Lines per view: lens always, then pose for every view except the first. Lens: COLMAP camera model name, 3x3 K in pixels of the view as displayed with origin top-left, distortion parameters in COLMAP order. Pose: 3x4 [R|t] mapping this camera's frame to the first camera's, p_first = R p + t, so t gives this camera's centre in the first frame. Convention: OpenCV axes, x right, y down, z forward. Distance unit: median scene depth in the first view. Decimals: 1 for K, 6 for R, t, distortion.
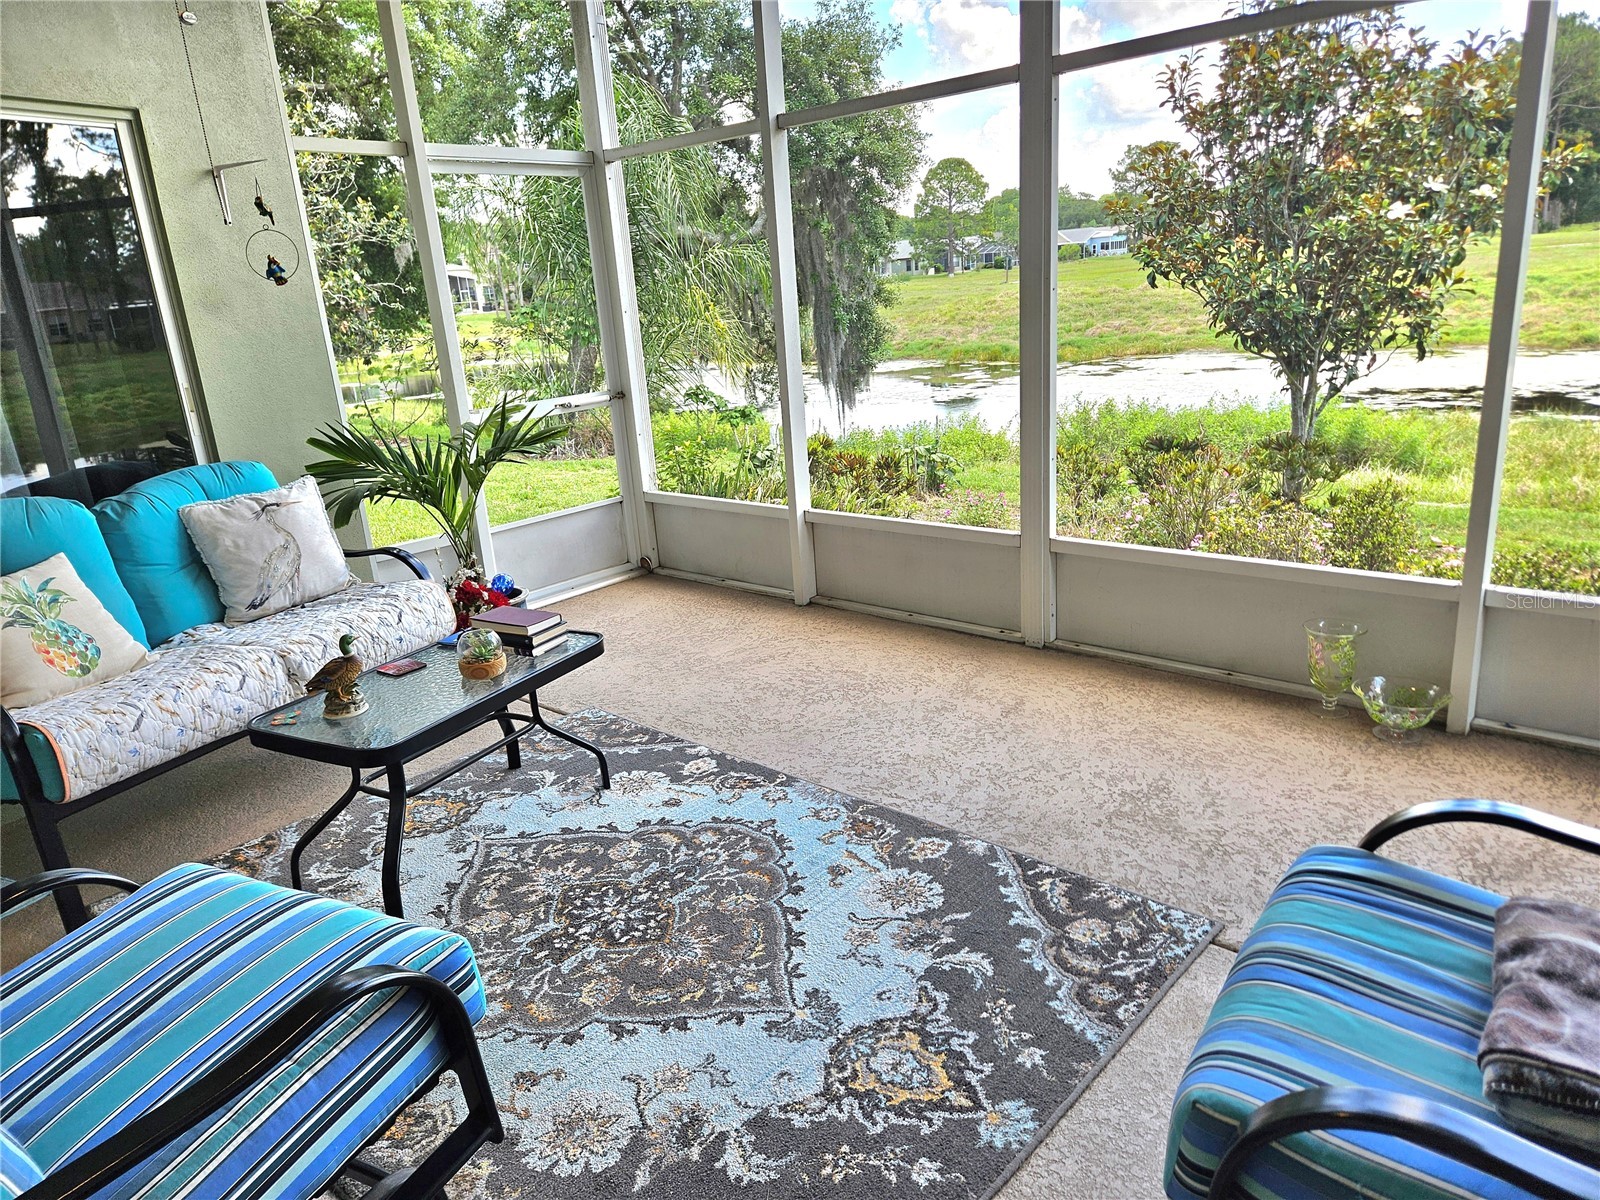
lens RADIAL K [[1062.9, 0, 800.0], [0, 1062.9, 600.0], [0, 0, 1]] dist [0.068264, -0.001135]
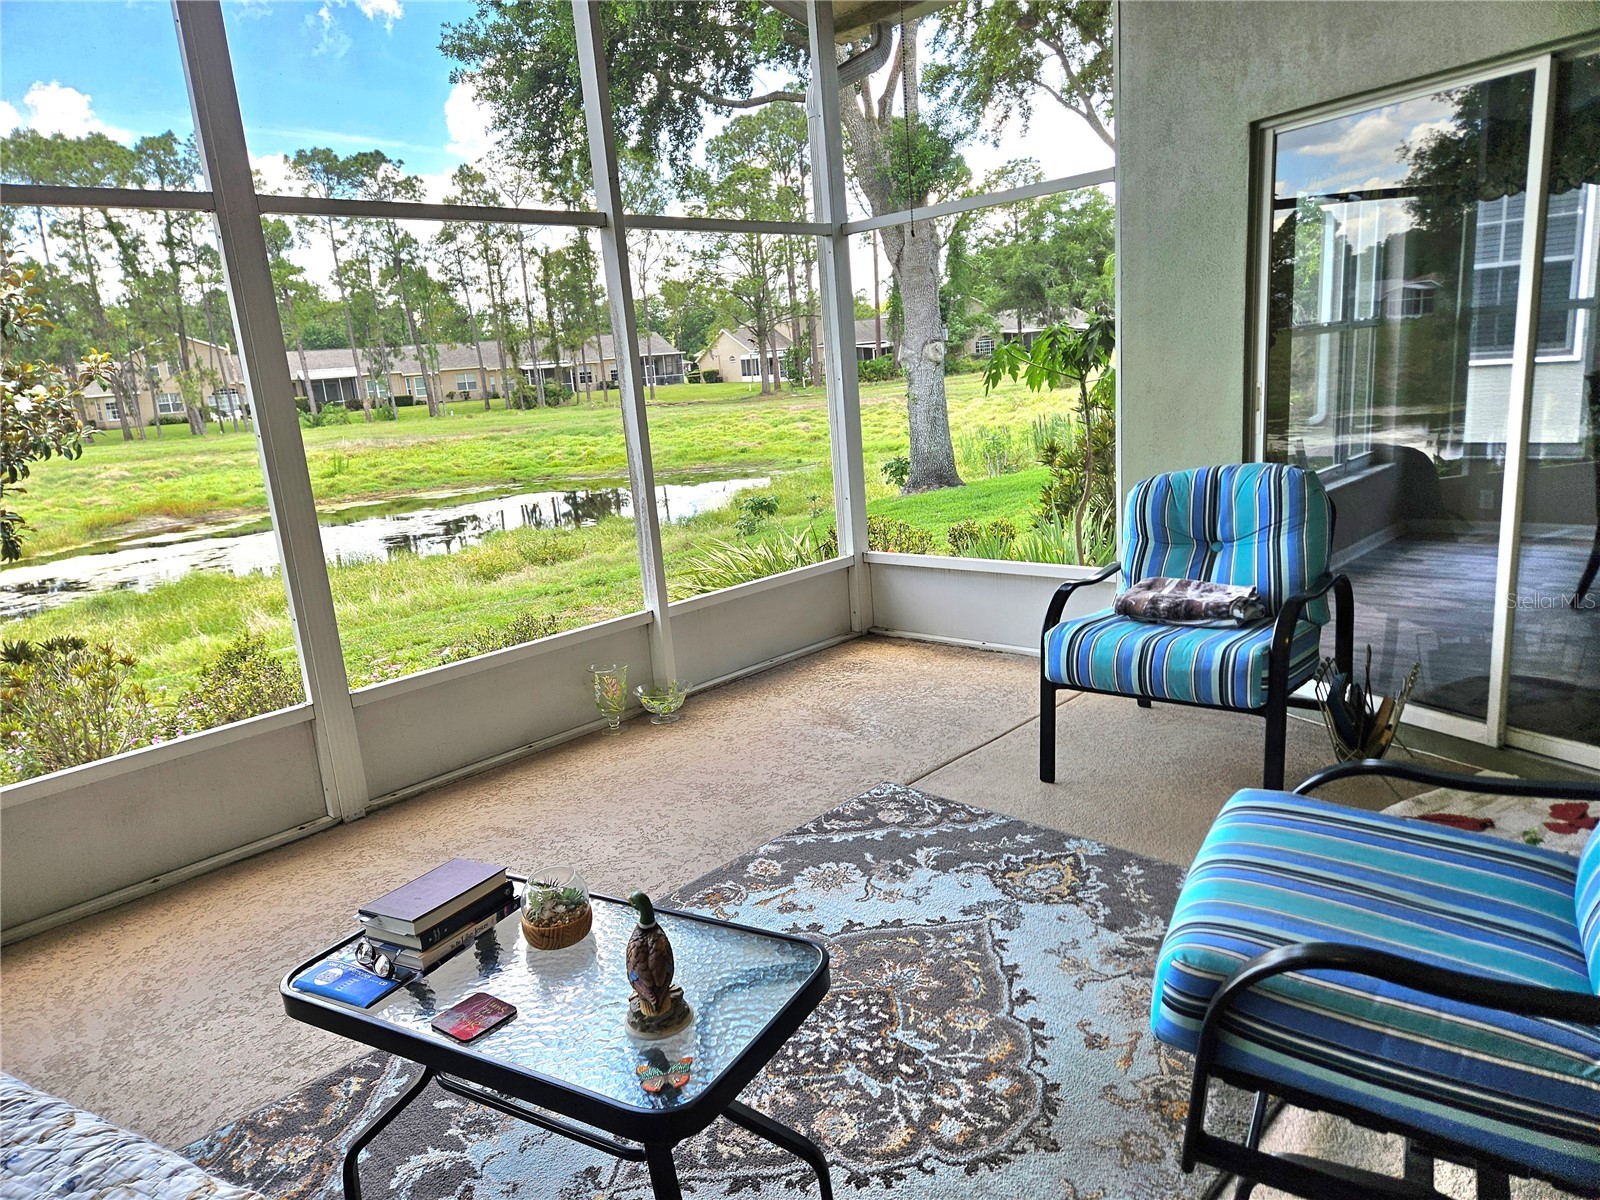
lens RADIAL K [[1062.9, 0, 800.0], [0, 1062.9, 600.0], [0, 0, 1]] dist [0.068264, -0.001135]
pose [[0.052040, -0.154492, 0.986623, -1.006785], [0.365720, 0.922276, 0.125126, -0.165045], [-0.929269, 0.354316, 0.104496, 0.798247]]
